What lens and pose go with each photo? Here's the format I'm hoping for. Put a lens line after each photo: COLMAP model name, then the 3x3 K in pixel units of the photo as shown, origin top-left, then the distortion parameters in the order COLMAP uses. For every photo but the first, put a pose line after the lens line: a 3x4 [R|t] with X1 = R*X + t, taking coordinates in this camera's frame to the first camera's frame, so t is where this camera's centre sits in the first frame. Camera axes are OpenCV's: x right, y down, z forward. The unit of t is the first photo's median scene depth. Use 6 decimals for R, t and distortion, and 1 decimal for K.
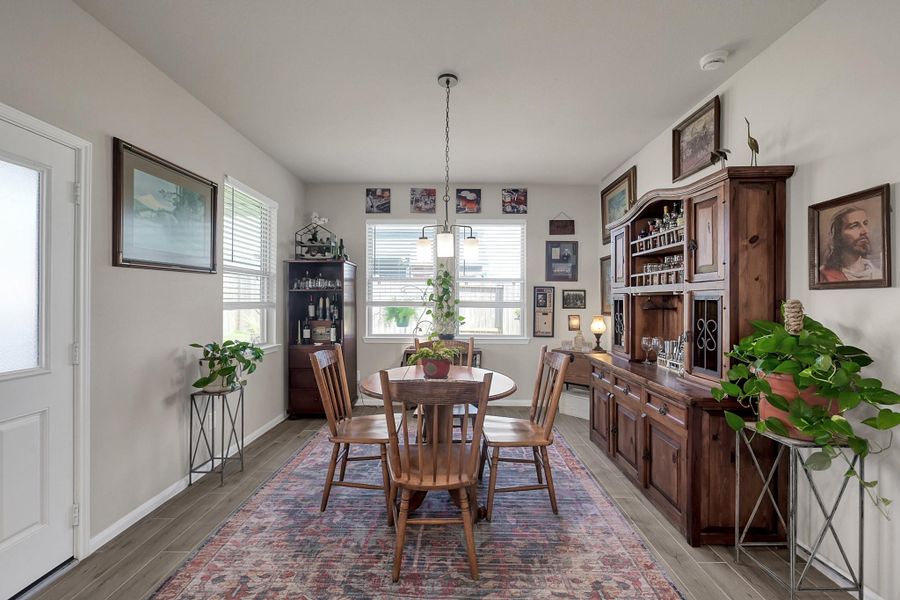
lens RADIAL K [[363.6, 0, 446.6], [0, 363.6, 300.3], [0, 0, 1]] dist [-0.001170, -0.000115]
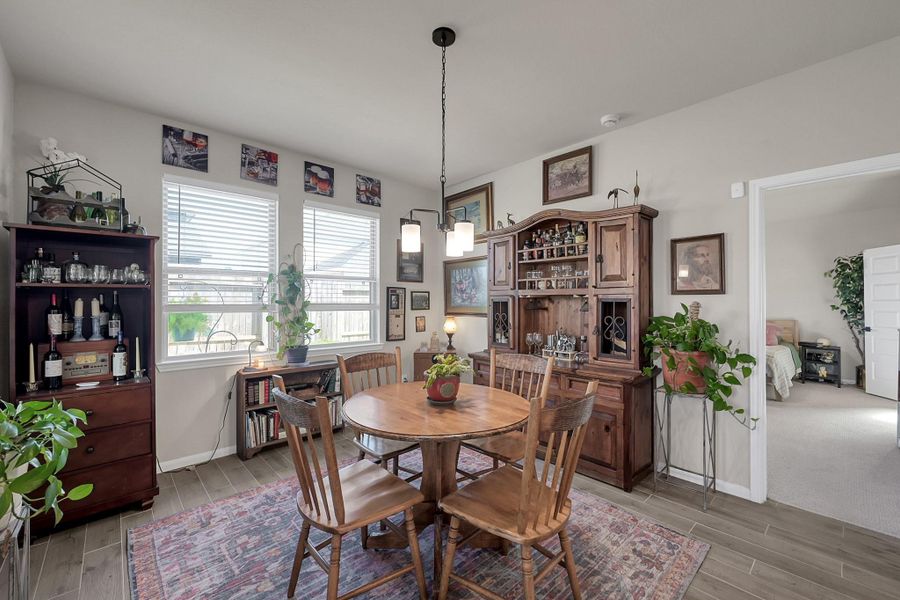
lens RADIAL K [[375.6, 0, 441.5], [0, 375.6, 299.3], [0, 0, 1]] dist [0.000411, -0.000101]
pose [[0.731634, -0.000803, 0.681697, -0.325663], [0.003245, 0.999992, -0.002304, -0.004122], [-0.681690, 0.003898, 0.731631, 0.214406]]
